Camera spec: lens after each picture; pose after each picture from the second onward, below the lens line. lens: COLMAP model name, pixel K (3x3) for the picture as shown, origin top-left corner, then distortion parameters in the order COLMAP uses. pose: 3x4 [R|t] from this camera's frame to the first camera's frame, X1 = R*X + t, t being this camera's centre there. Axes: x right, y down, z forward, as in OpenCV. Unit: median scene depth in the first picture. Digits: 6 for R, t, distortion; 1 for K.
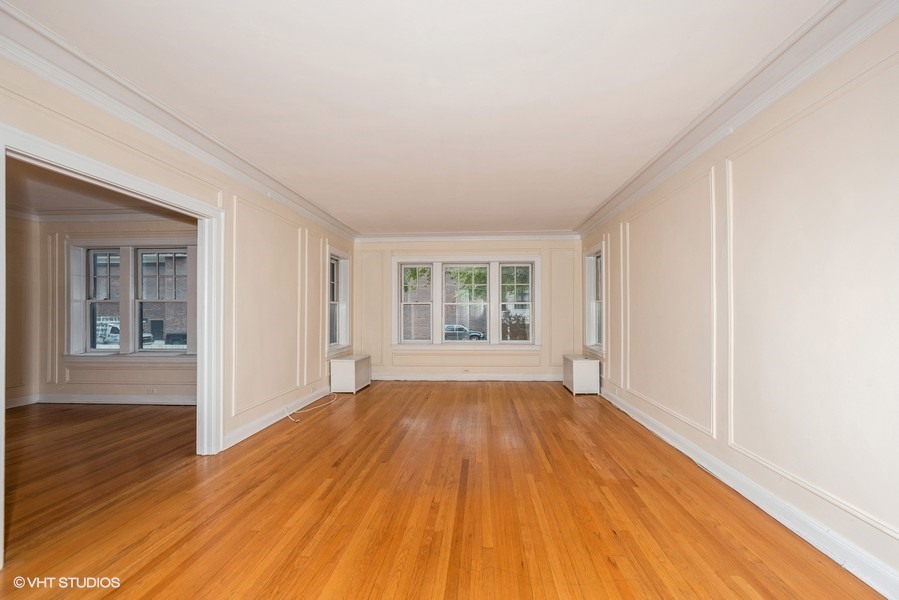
lens RADIAL K [[357.8, 0, 456.6], [0, 357.8, 307.5], [0, 0, 1]] dist [0.002409, -0.000136]
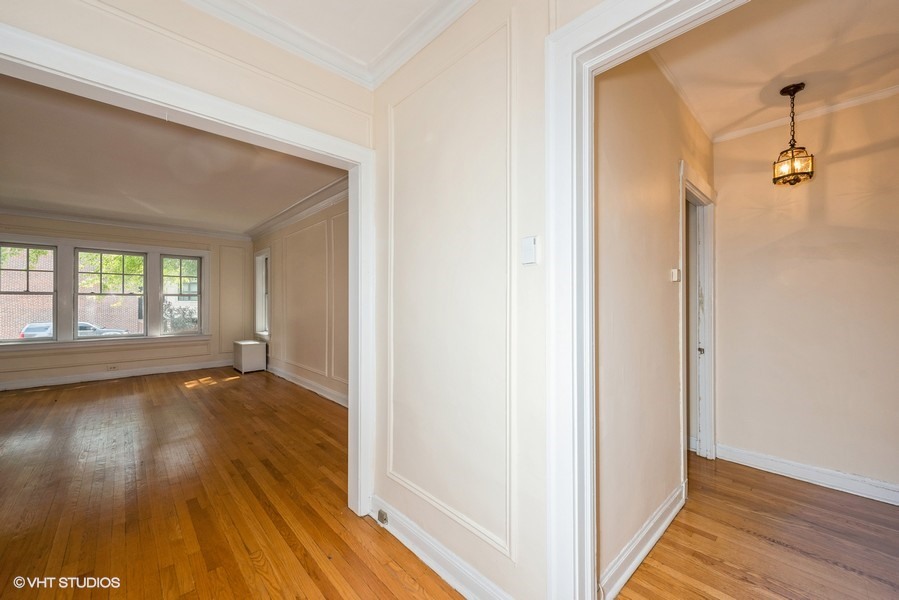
lens RADIAL K [[357.8, 0, 456.6], [0, 357.8, 307.5], [0, 0, 1]] dist [0.002409, -0.000136]
pose [[0.680224, -0.001296, 0.733003, -0.078534], [-0.012339, 0.999837, 0.013219, 0.004834], [-0.732900, -0.018036, 0.680097, -0.439107]]
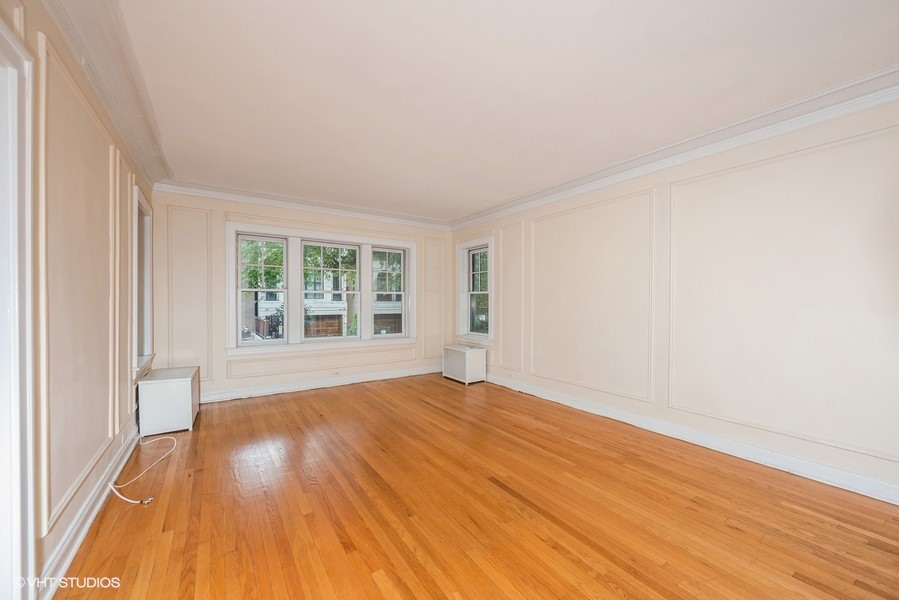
lens RADIAL K [[357.8, 0, 456.6], [0, 357.8, 307.5], [0, 0, 1]] dist [0.002409, -0.000136]
pose [[0.793496, -0.006879, 0.608537, -0.445320], [-0.011090, 0.999607, 0.025761, -0.000200], [-0.608475, -0.027190, 0.793107, 0.310648]]
